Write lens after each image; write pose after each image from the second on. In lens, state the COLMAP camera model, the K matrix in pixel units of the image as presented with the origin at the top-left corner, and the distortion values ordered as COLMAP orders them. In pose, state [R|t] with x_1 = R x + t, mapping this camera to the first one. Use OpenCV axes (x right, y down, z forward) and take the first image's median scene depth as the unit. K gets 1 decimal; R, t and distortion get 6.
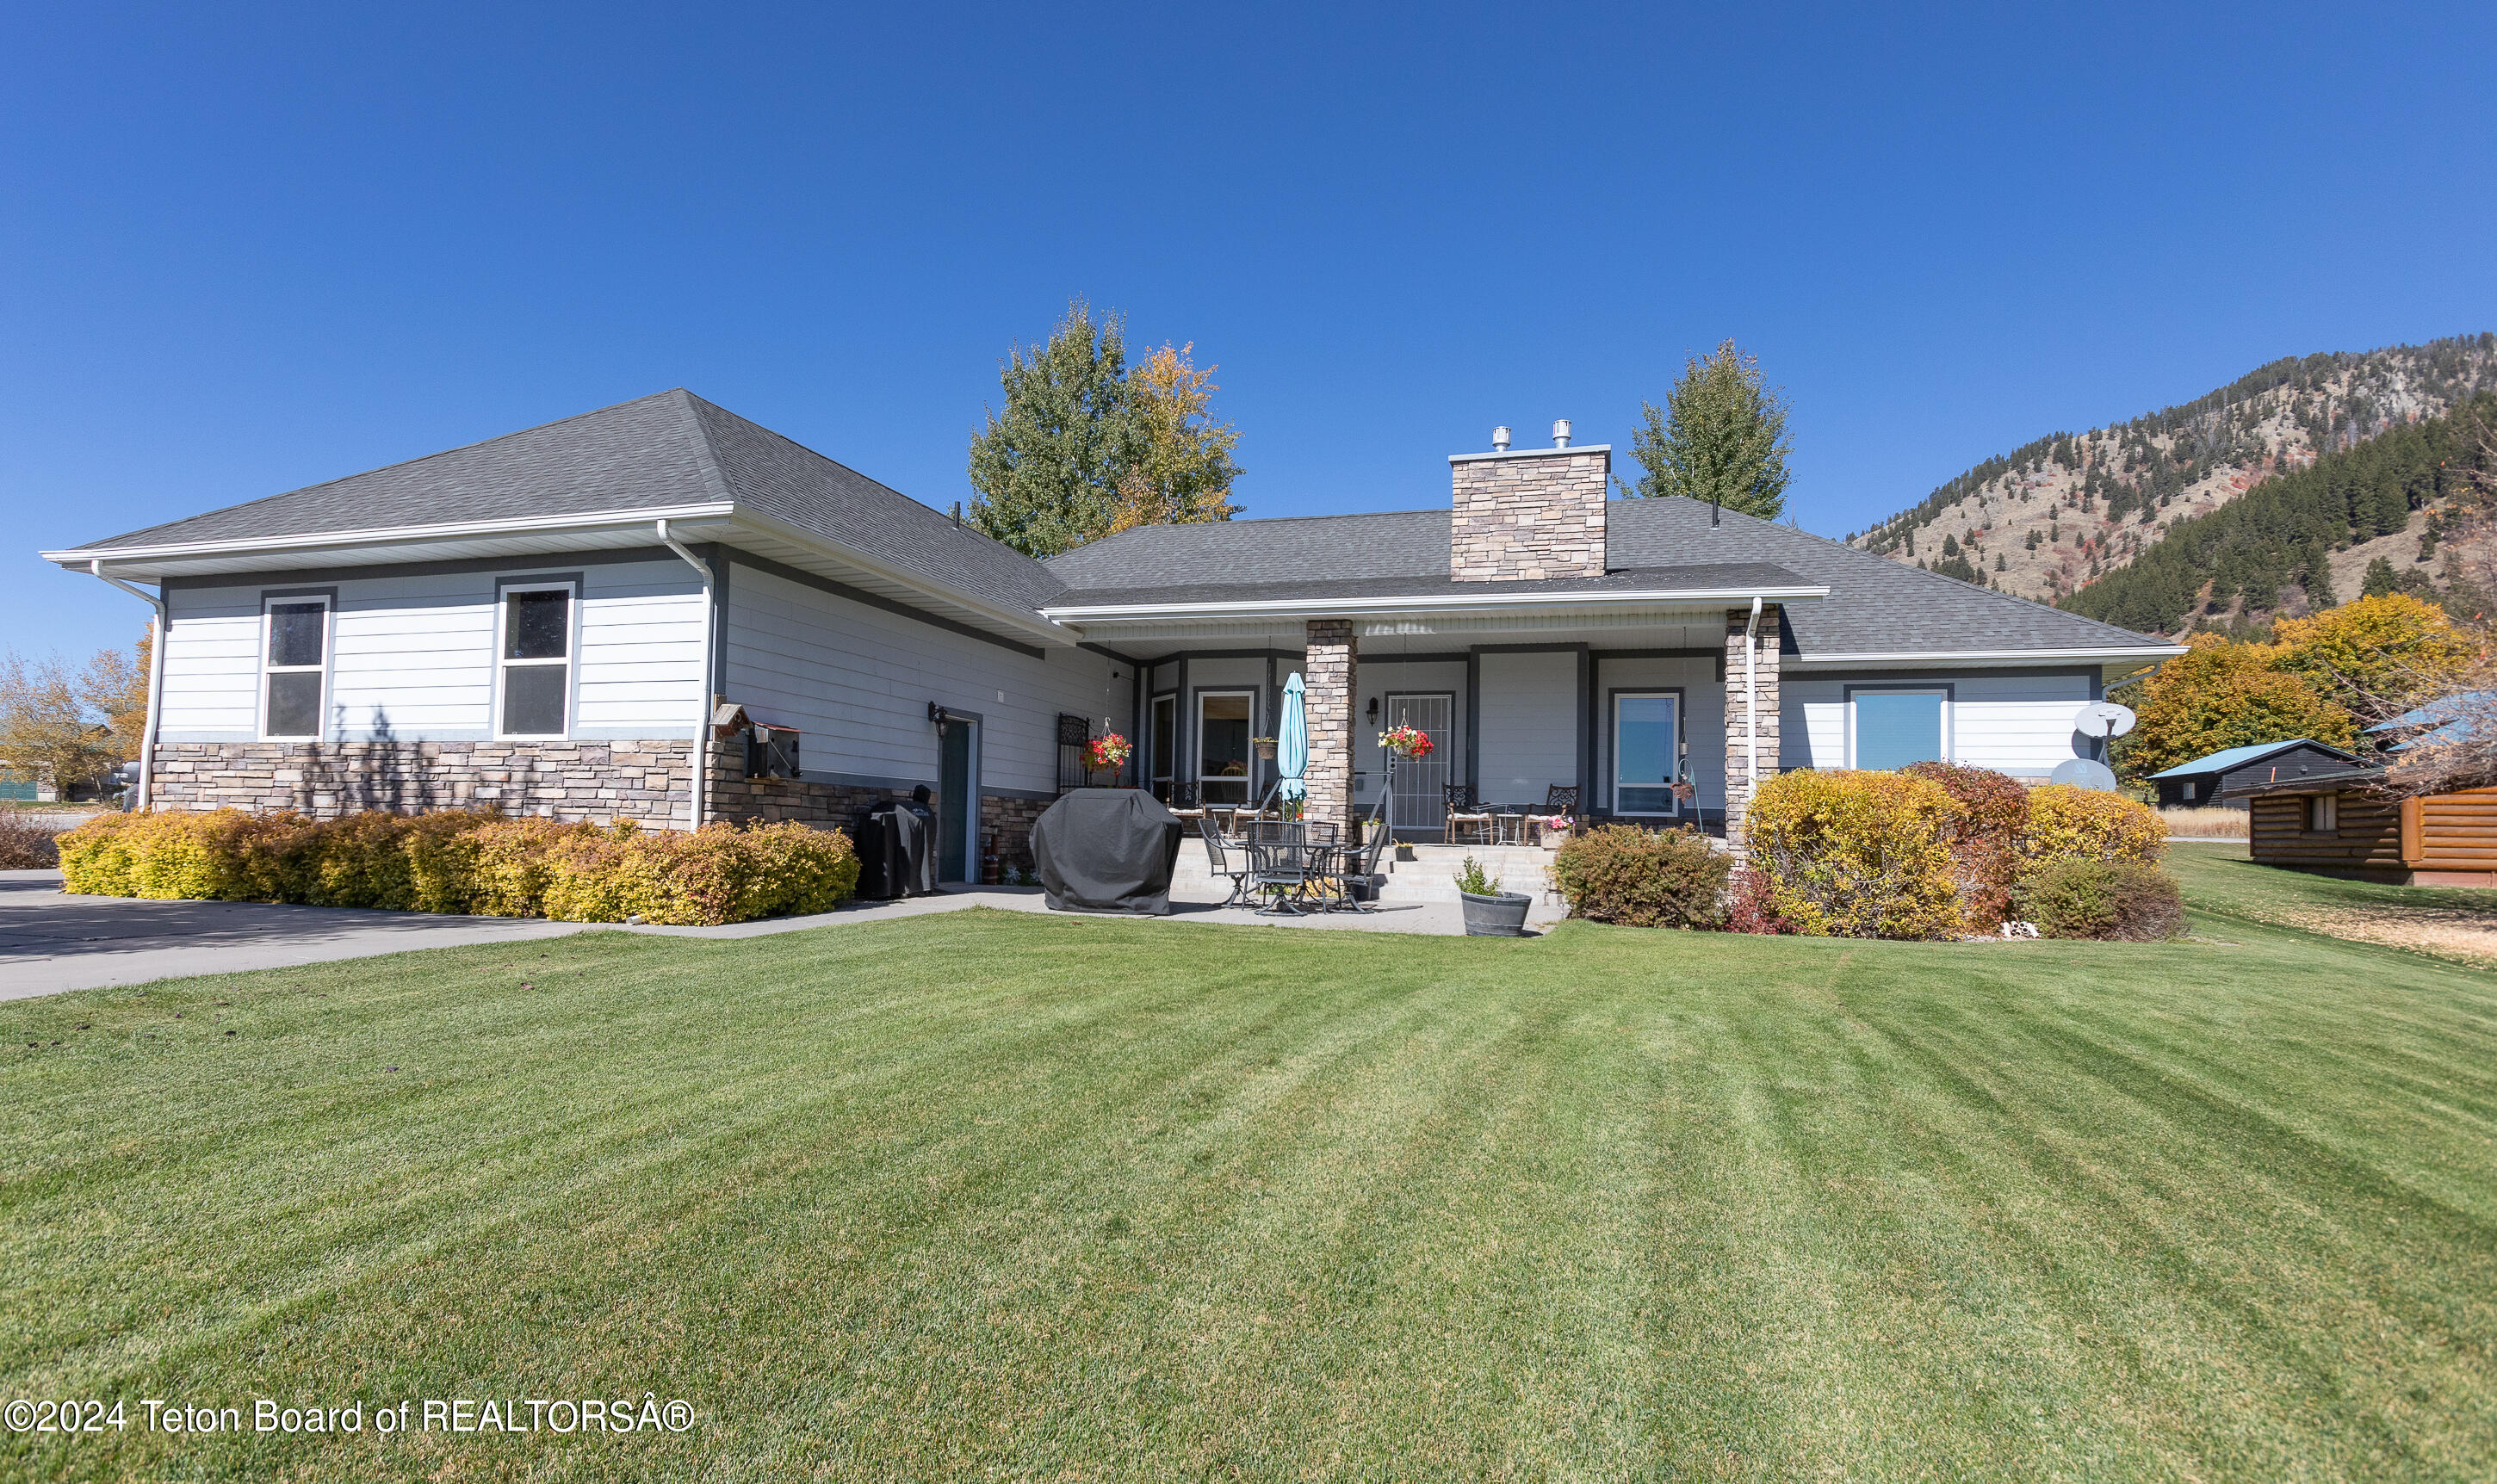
lens RADIAL K [[1418.9, 0, 1250.8], [0, 1418.9, 779.1], [0, 0, 1]] dist [-0.025706, 0.024419]
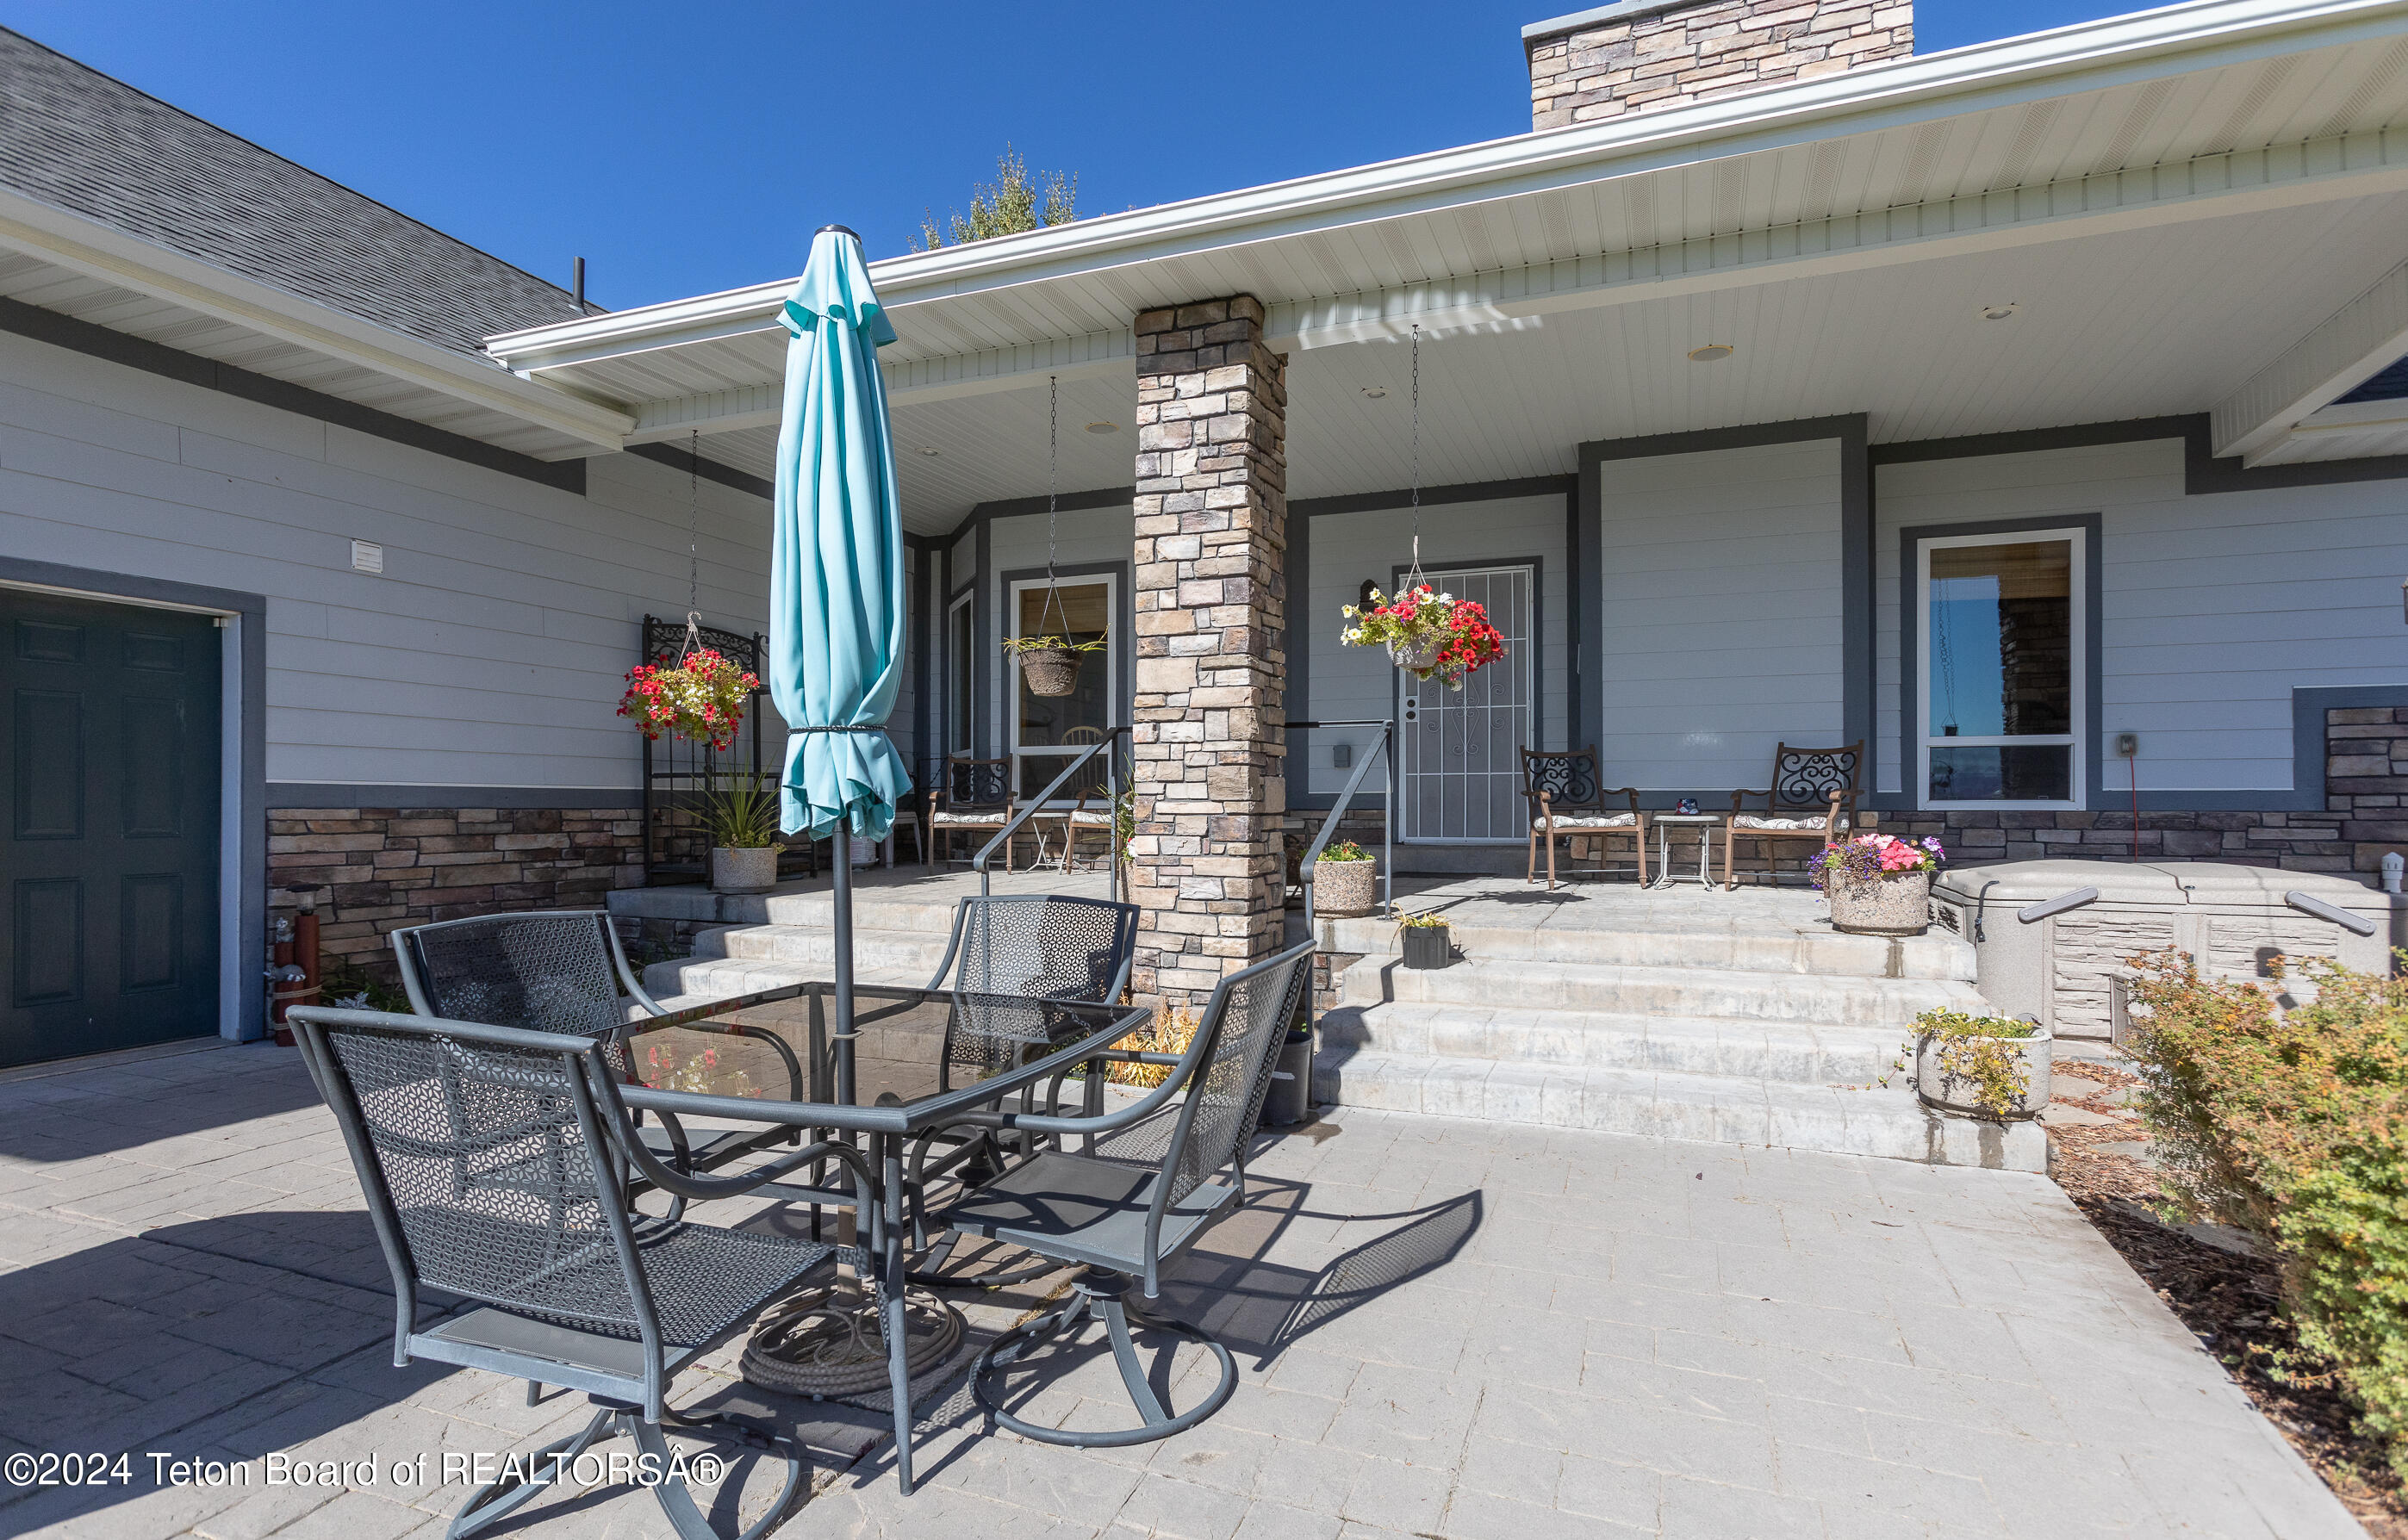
lens RADIAL K [[1240.3, 0, 1080.1], [0, 1240.3, 777.6], [0, 0, 1]] dist [0.014808, 0.000138]
pose [[0.981999, -0.021754, -0.187631, 0.100273], [0.024809, 0.999595, 0.013951, 0.004838], [0.187252, -0.018355, 0.982140, 0.820548]]
